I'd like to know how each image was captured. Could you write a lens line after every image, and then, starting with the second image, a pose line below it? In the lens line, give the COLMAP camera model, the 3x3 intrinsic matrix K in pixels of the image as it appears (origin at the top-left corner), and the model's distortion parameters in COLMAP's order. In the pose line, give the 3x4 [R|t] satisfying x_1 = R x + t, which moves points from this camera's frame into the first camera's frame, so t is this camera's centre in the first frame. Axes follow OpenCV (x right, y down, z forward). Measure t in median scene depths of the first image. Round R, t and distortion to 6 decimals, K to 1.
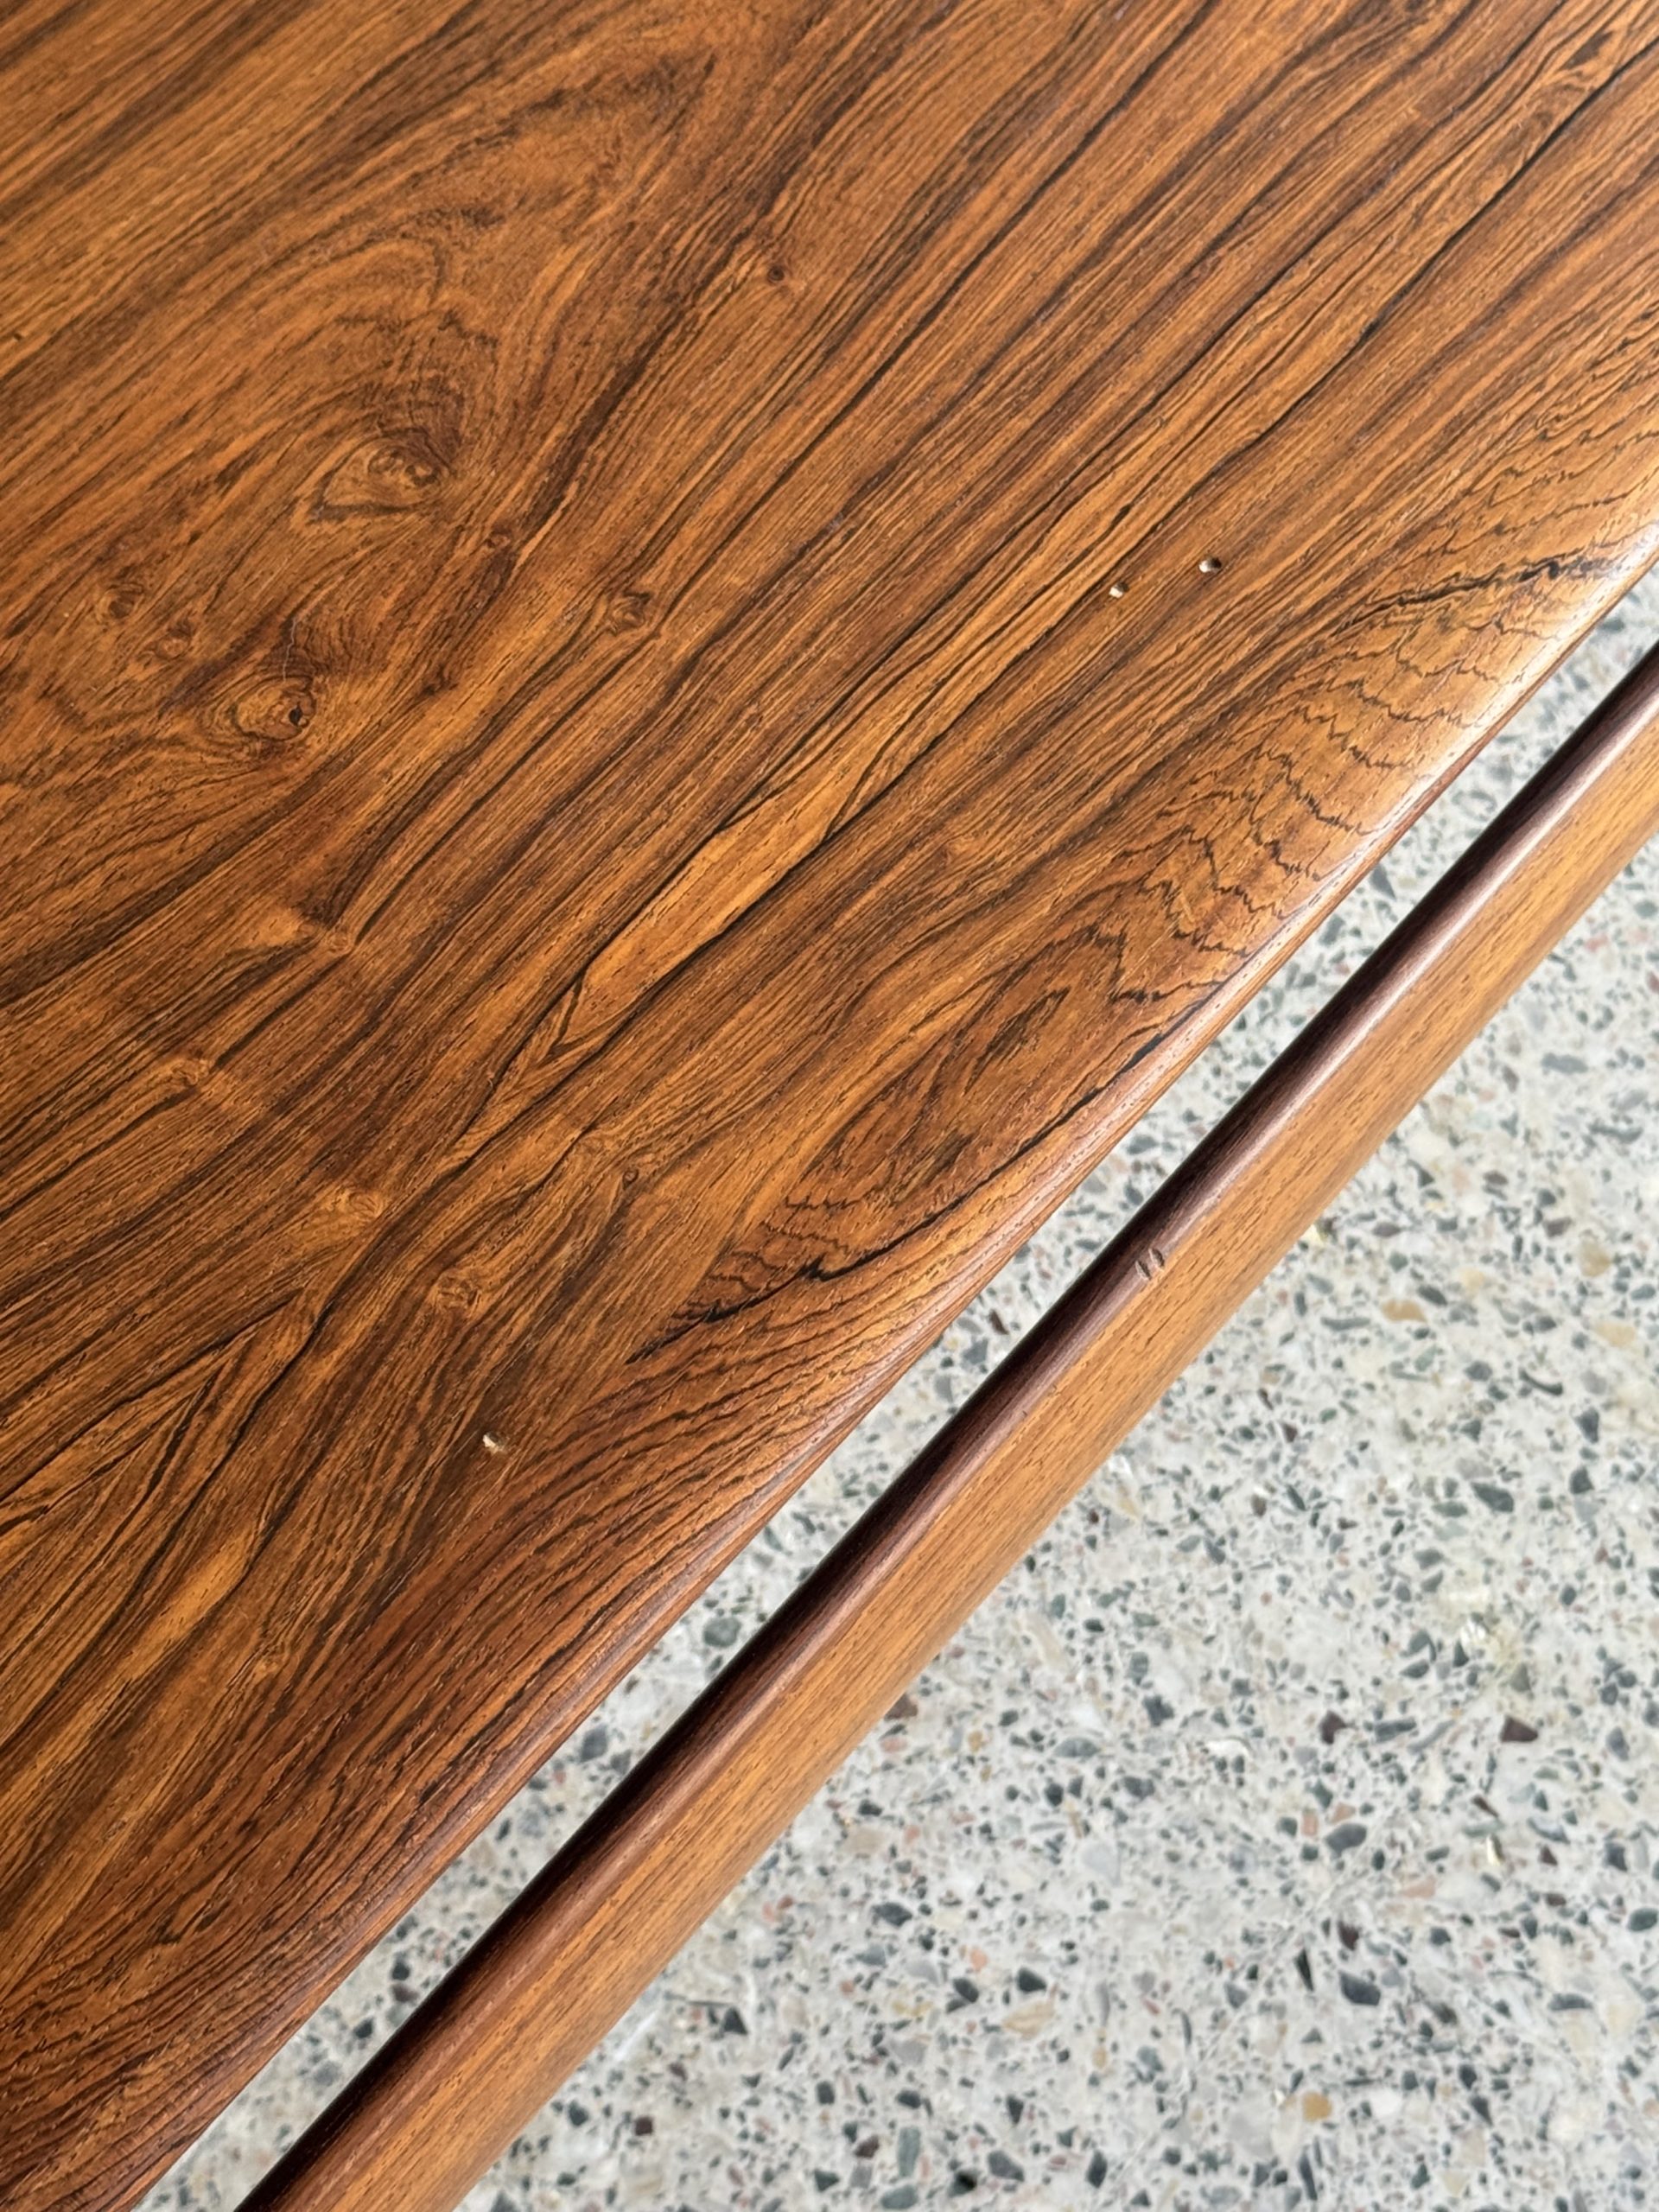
lens RADIAL K [[4211.2, 0, 863.0], [0, 4211.2, 1149.4], [0, 0, 1]] dist [0.161524, -0.255654]
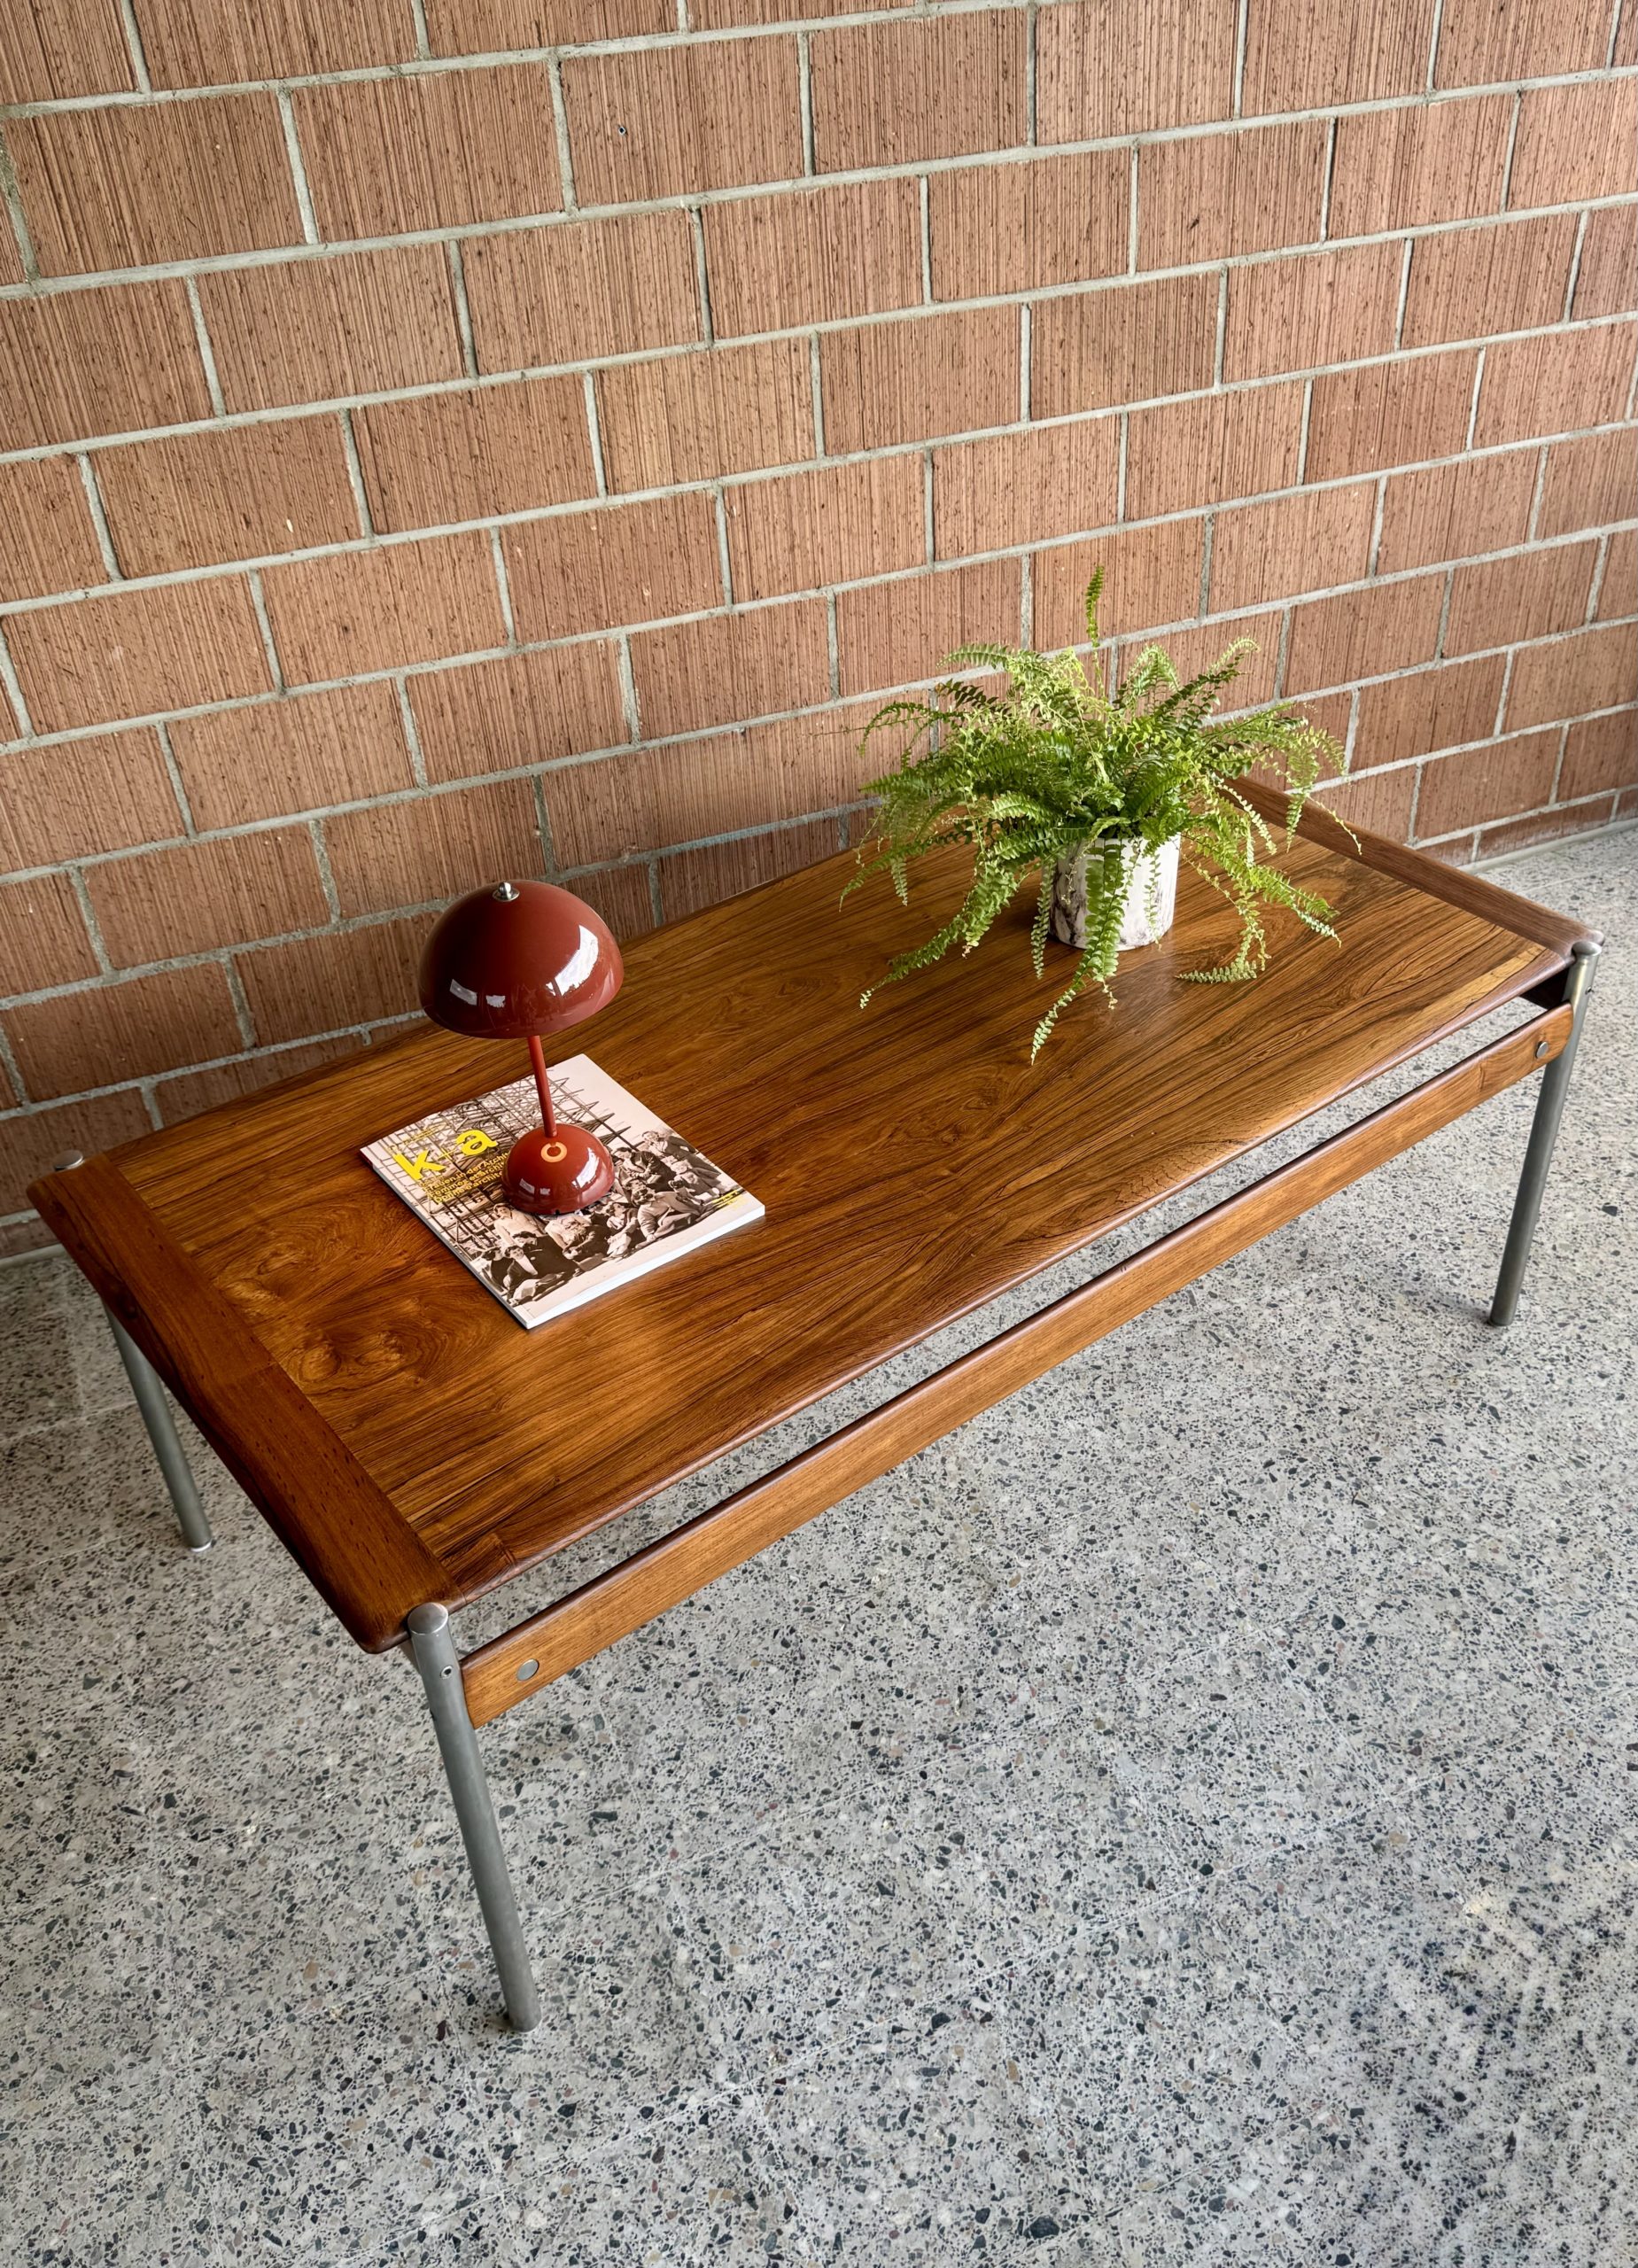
lens RADIAL K [[1902.3, 0, 852.9], [0, 1902.3, 1129.9], [0, 0, 1]] dist [0.189766, -0.445927]
pose [[0.869779, 0.242767, -0.429591, 1.001980], [-0.379632, 0.885382, -0.268288, 0.306466], [0.315221, 0.396438, 0.862249, -0.700543]]
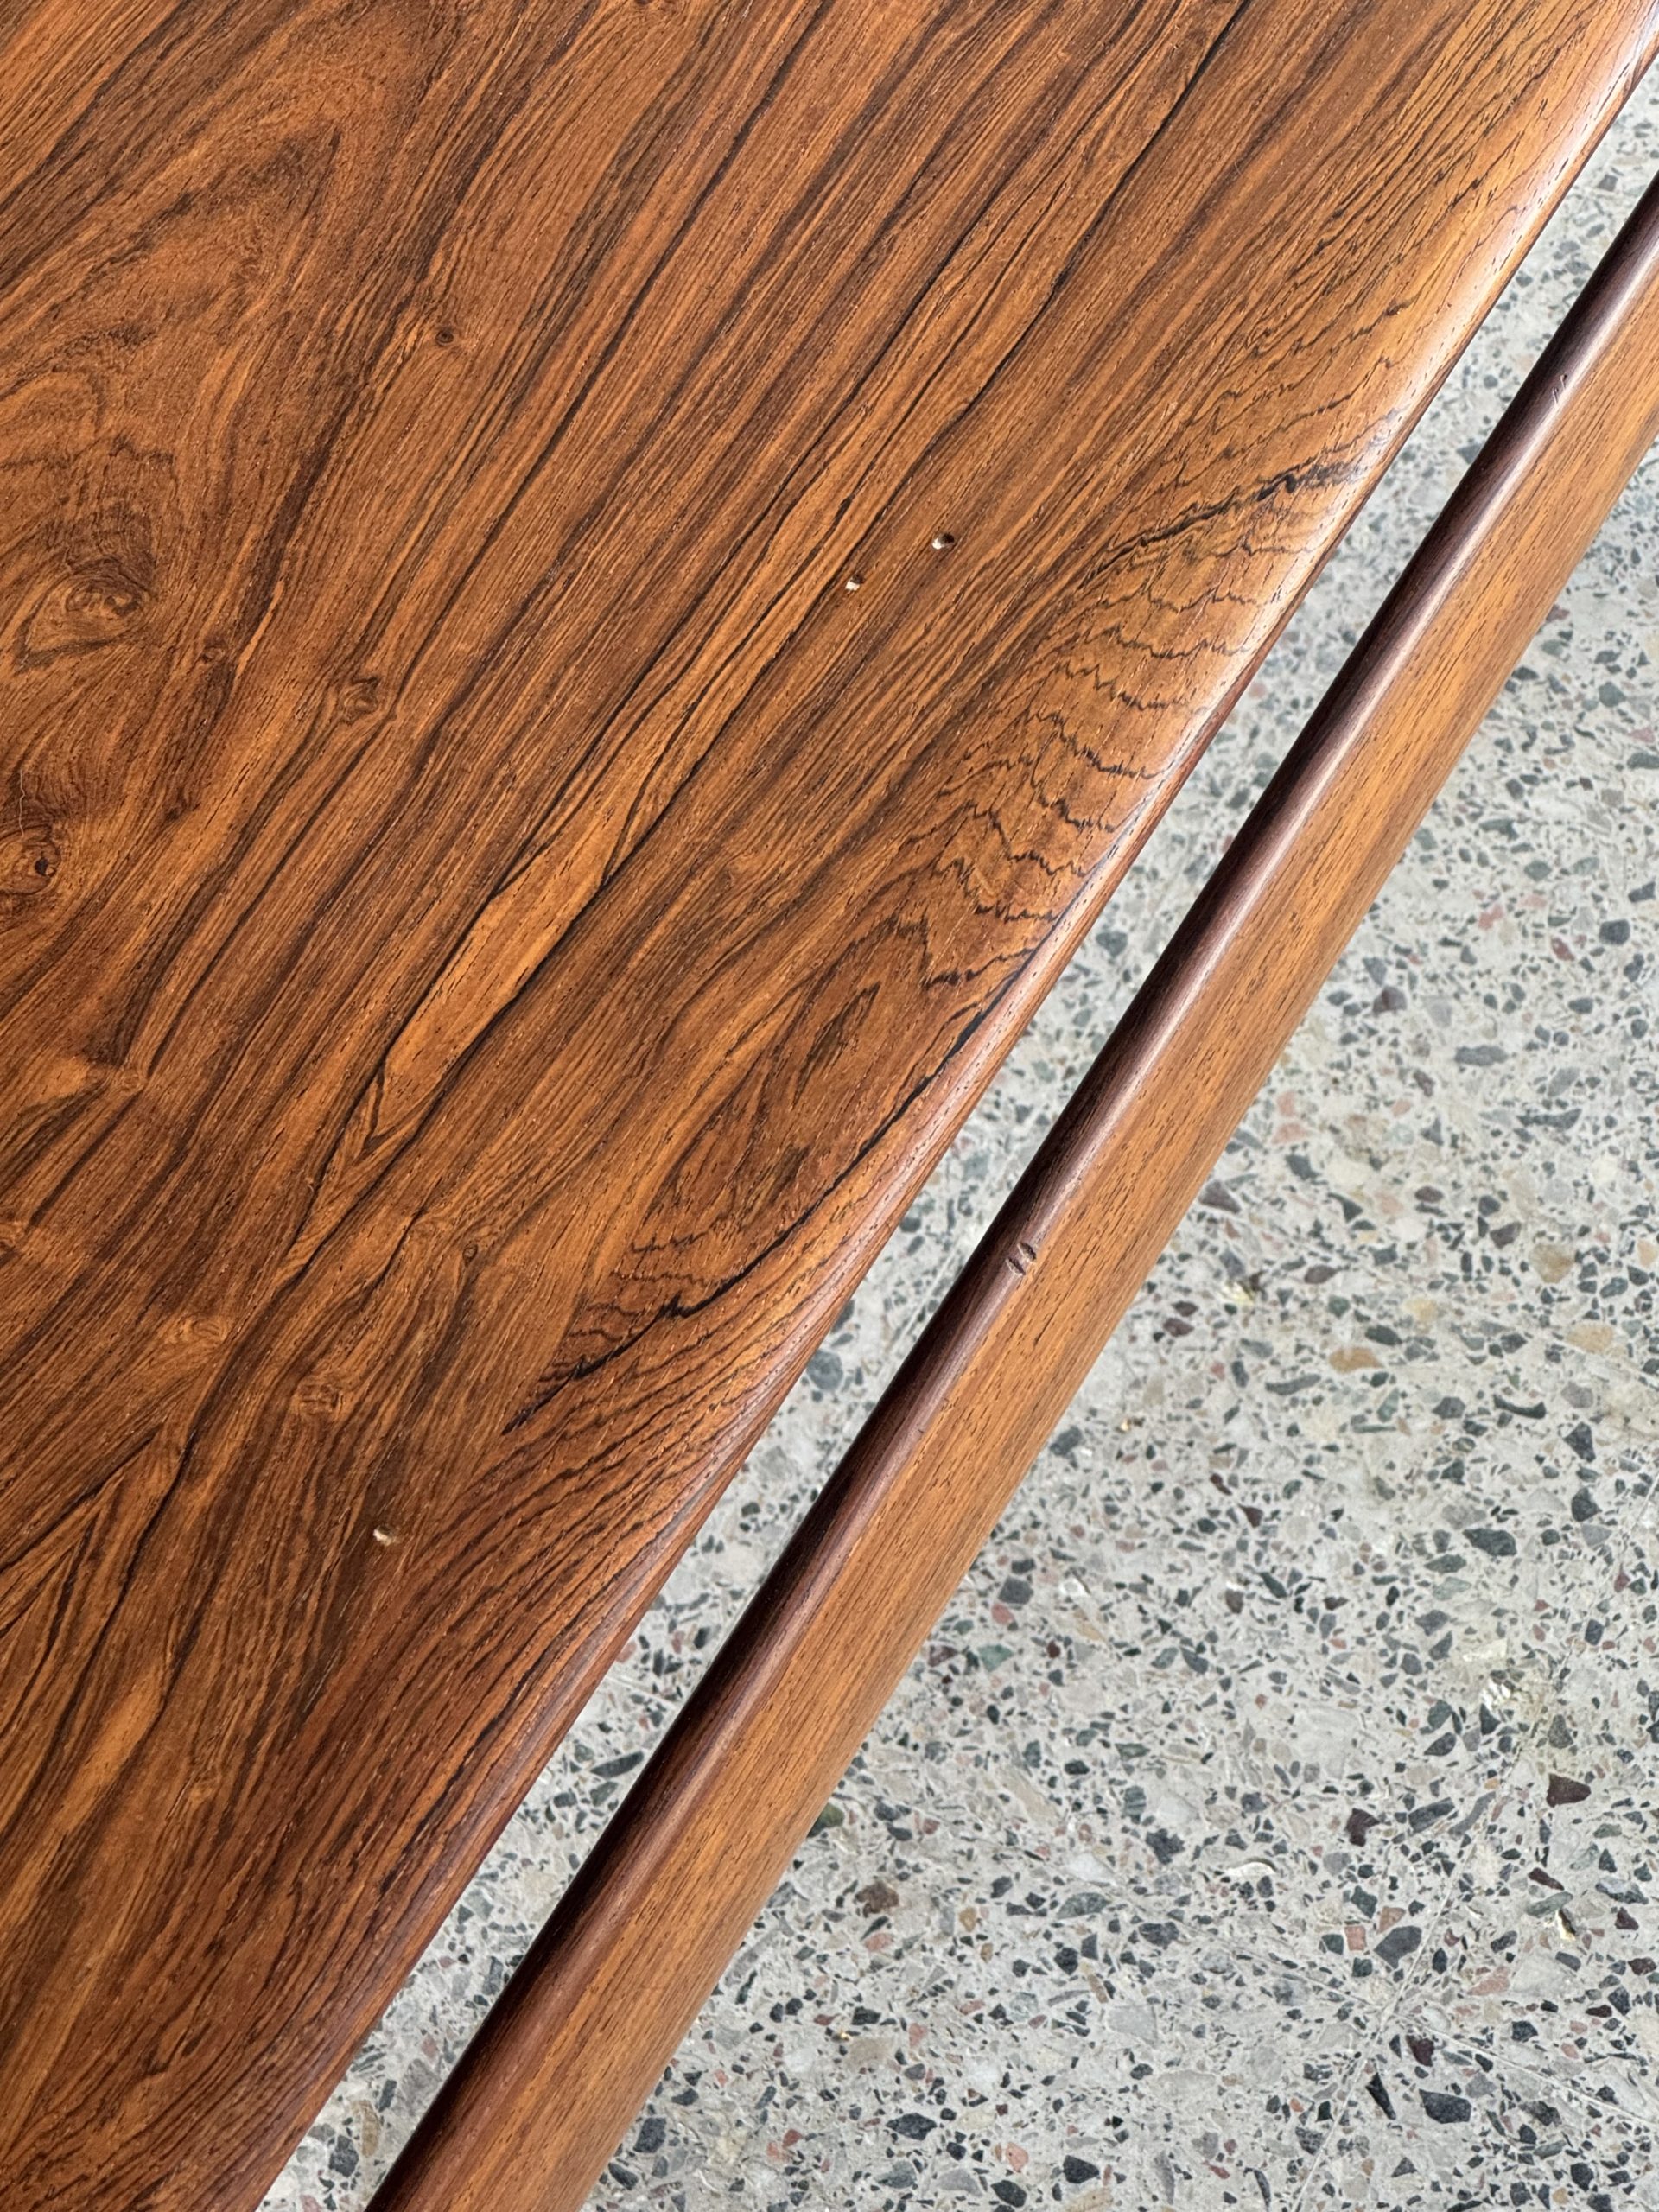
lens RADIAL K [[5545.1, 0, 842.0], [0, 5545.1, 1064.2], [0, 0, 1]] dist [-0.383704, 10.563612]
pose [[0.981493, -0.188896, 0.031452, -0.002540], [0.190715, 0.979035, -0.071542, 0.059448], [-0.017279, 0.076217, 0.996942, -0.229573]]
